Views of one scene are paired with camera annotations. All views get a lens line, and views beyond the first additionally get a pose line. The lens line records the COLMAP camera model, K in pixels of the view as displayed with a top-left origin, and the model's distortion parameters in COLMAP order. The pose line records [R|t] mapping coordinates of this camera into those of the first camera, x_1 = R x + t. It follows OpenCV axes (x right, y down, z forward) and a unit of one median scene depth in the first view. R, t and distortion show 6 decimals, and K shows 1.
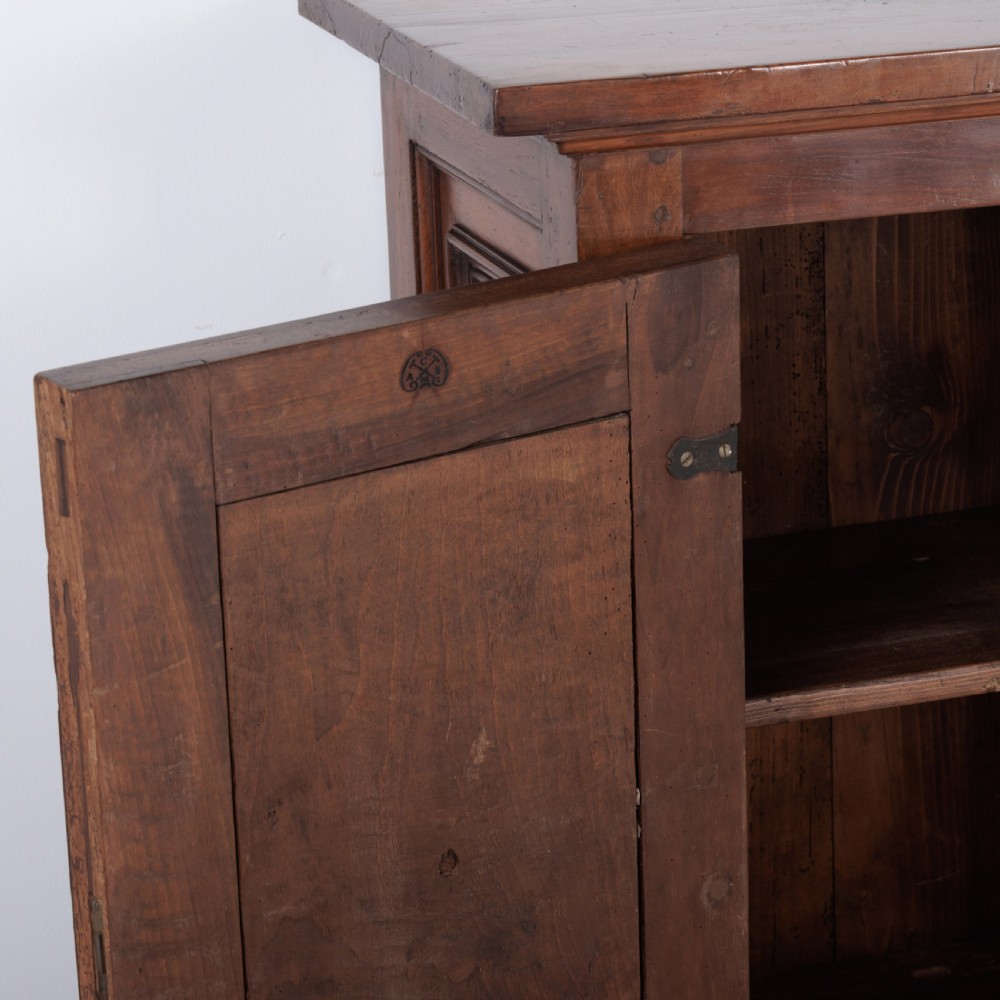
lens RADIAL K [[4588.3, 0, 500.0], [0, 4588.3, 500.2], [0, 0, 1]] dist [0.084989, 0.000000]
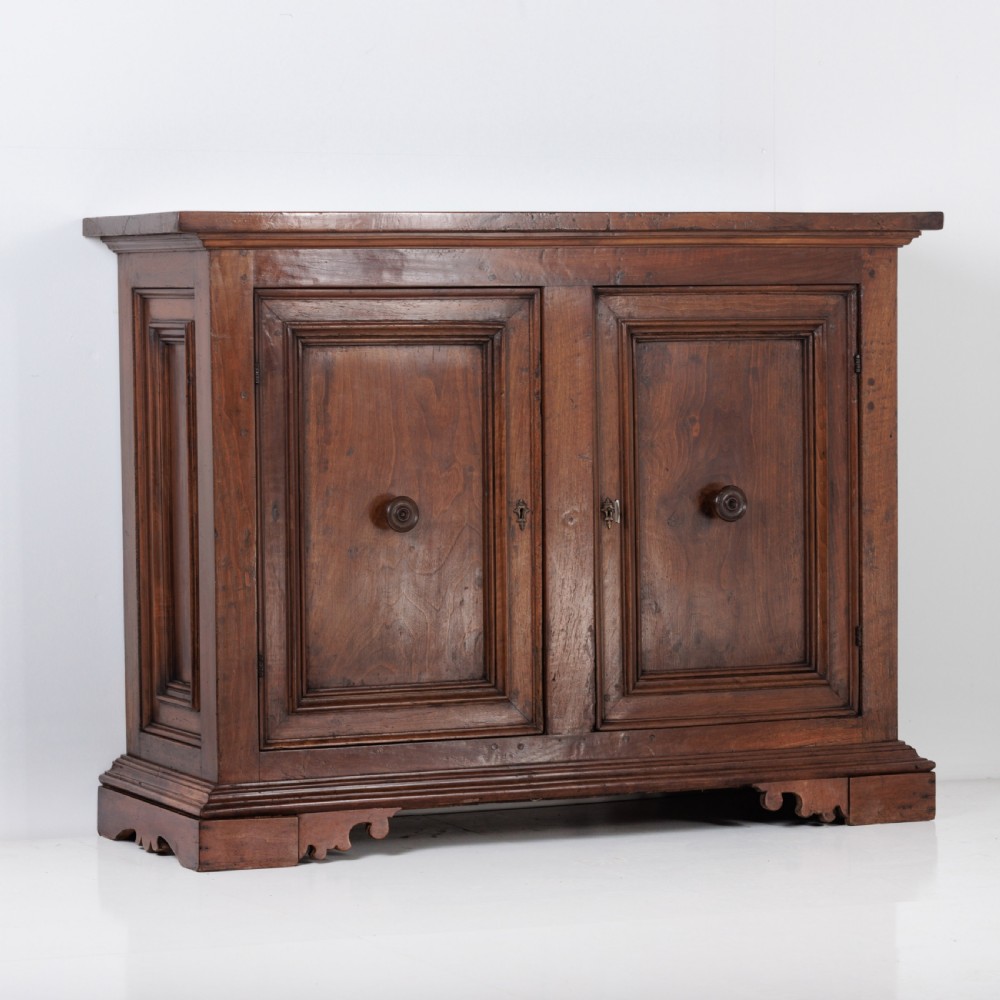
lens RADIAL K [[4588.3, 0, 611.2], [0, 4588.3, 518.1], [0, 0, 1]] dist [0.084989, 0.000000]
pose [[0.992504, 0.016162, 0.121141, -0.064600], [0.011761, 0.973984, -0.226310, 0.615264], [-0.121647, 0.226038, 0.966493, -1.343815]]
